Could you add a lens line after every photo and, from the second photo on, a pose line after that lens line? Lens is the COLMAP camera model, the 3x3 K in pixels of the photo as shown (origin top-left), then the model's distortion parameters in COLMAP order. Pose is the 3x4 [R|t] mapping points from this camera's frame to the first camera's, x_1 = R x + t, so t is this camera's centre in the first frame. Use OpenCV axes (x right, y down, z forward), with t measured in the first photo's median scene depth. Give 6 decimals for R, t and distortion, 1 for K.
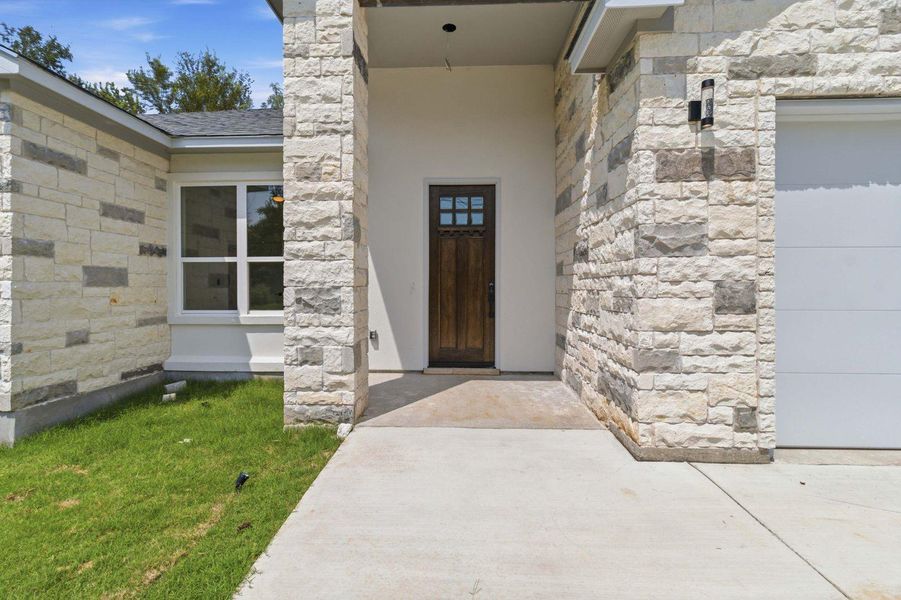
lens RADIAL K [[426.2, 0, 450.1], [0, 426.2, 289.0], [0, 0, 1]] dist [0.001283, 0.000124]
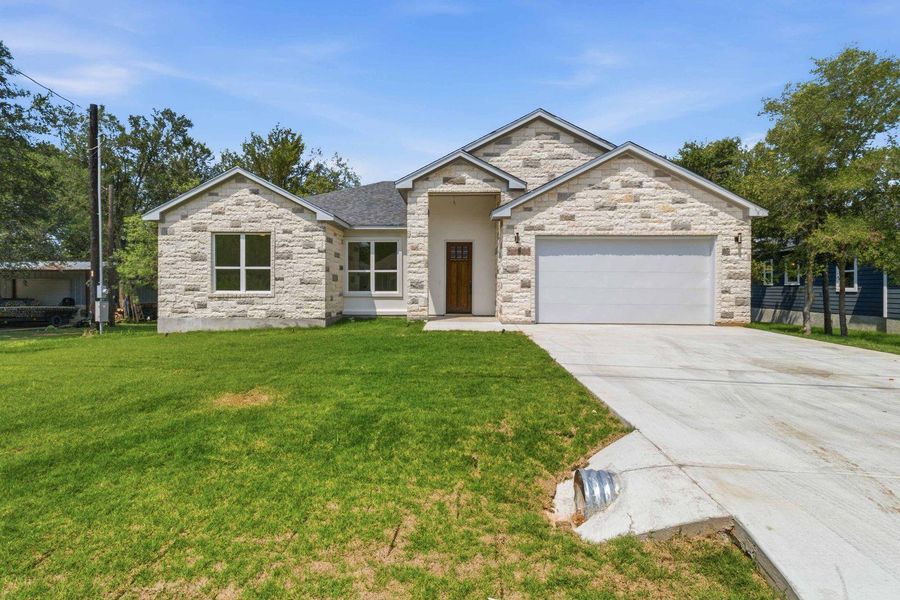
lens RADIAL K [[425.7, 0, 449.6], [0, 425.7, 289.0], [0, 0, 1]] dist [0.001283, 0.000124]
pose [[0.999980, 0.004932, 0.003923, -0.061743], [-0.004927, 0.999987, -0.001276, 0.061369], [-0.003929, 0.001257, 0.999991, -2.440358]]
